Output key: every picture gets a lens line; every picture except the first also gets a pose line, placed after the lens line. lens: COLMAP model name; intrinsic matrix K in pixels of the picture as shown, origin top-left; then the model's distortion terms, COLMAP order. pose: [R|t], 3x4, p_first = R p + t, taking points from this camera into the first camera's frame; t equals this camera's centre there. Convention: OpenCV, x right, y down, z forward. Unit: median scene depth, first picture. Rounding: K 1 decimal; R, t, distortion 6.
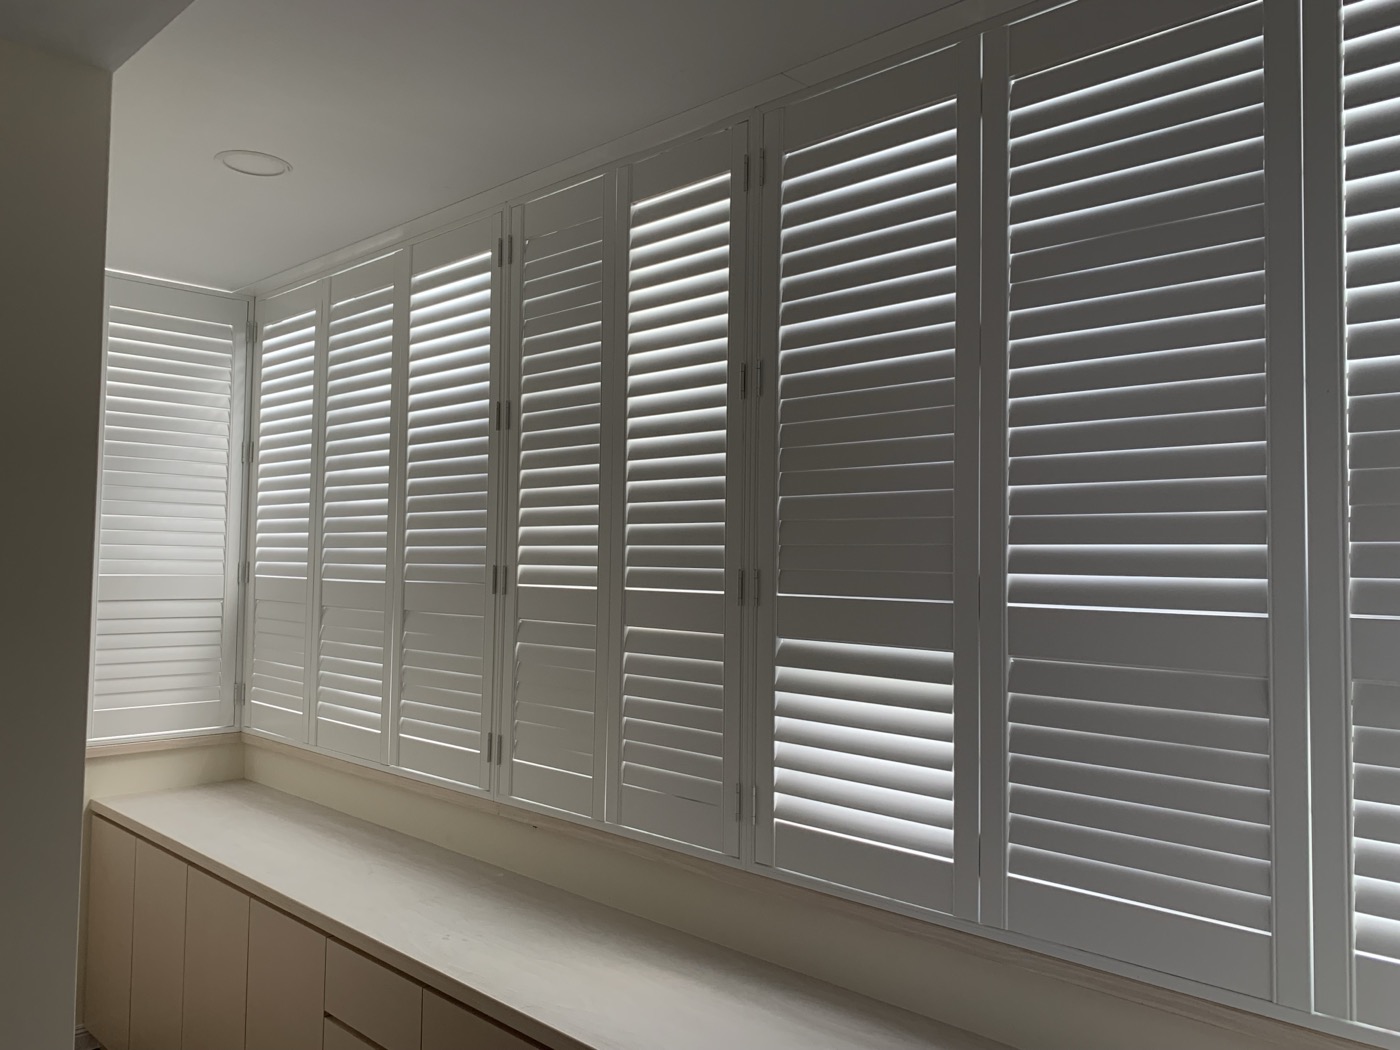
lens RADIAL K [[1086.6, 0, 662.4], [0, 1086.6, 515.6], [0, 0, 1]] dist [0.046858, -0.094977]
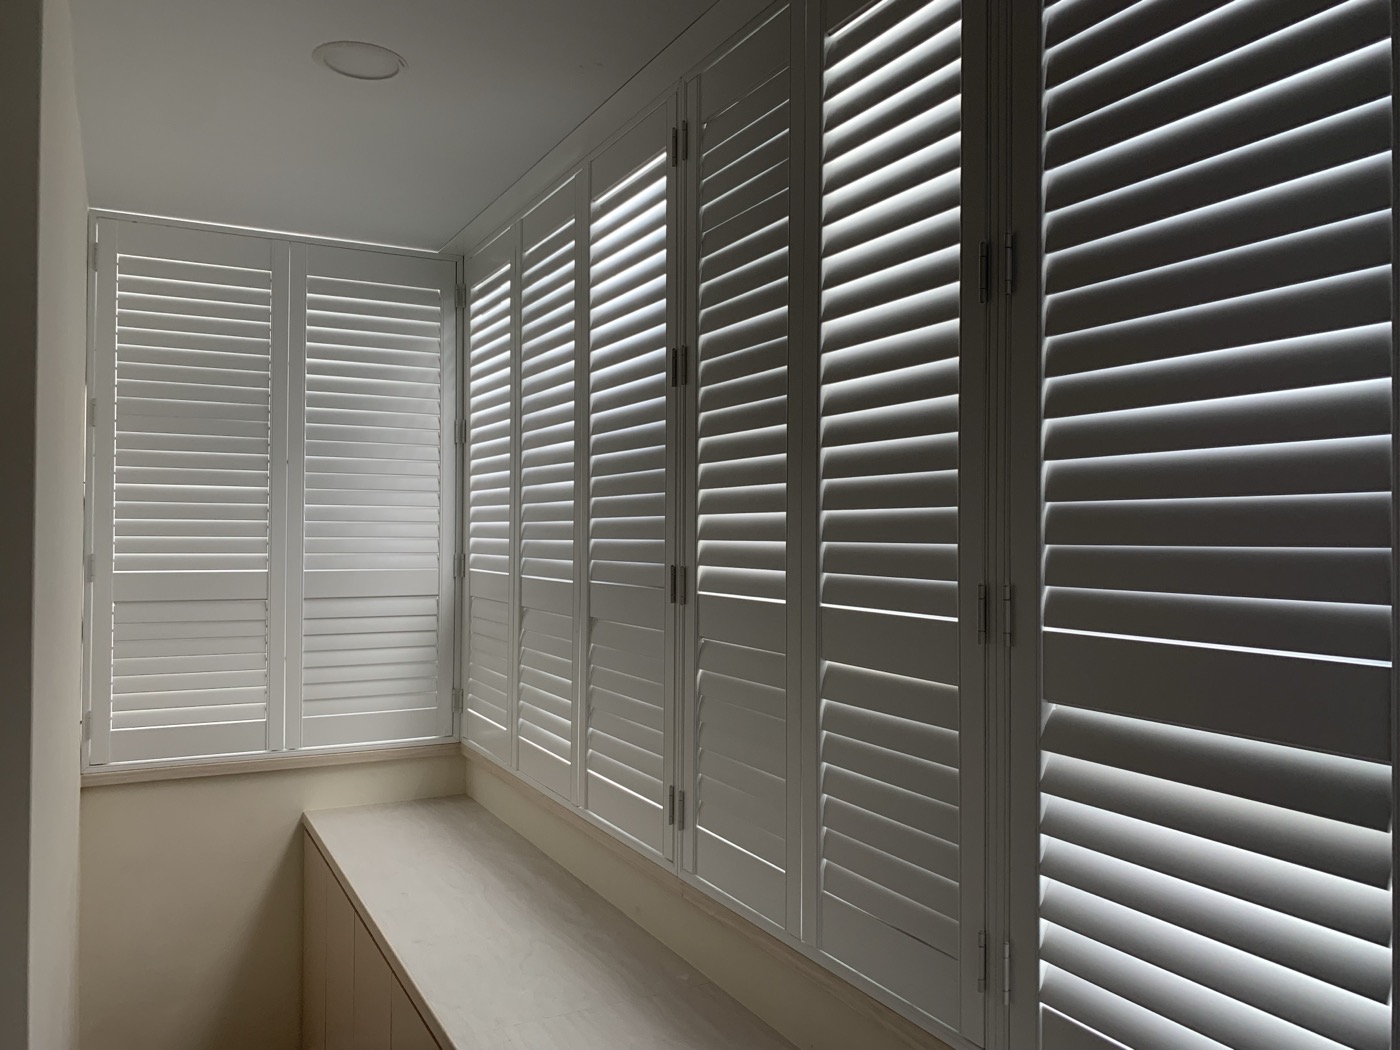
lens RADIAL K [[1058.8, 0, 690.1], [0, 1058.8, 530.9], [0, 0, 1]] dist [0.060638, -0.174999]
pose [[0.959758, -0.014896, -0.280434, 0.065185], [0.025968, 0.999021, 0.035809, -0.004510], [0.279626, -0.041651, 0.959205, 0.304966]]
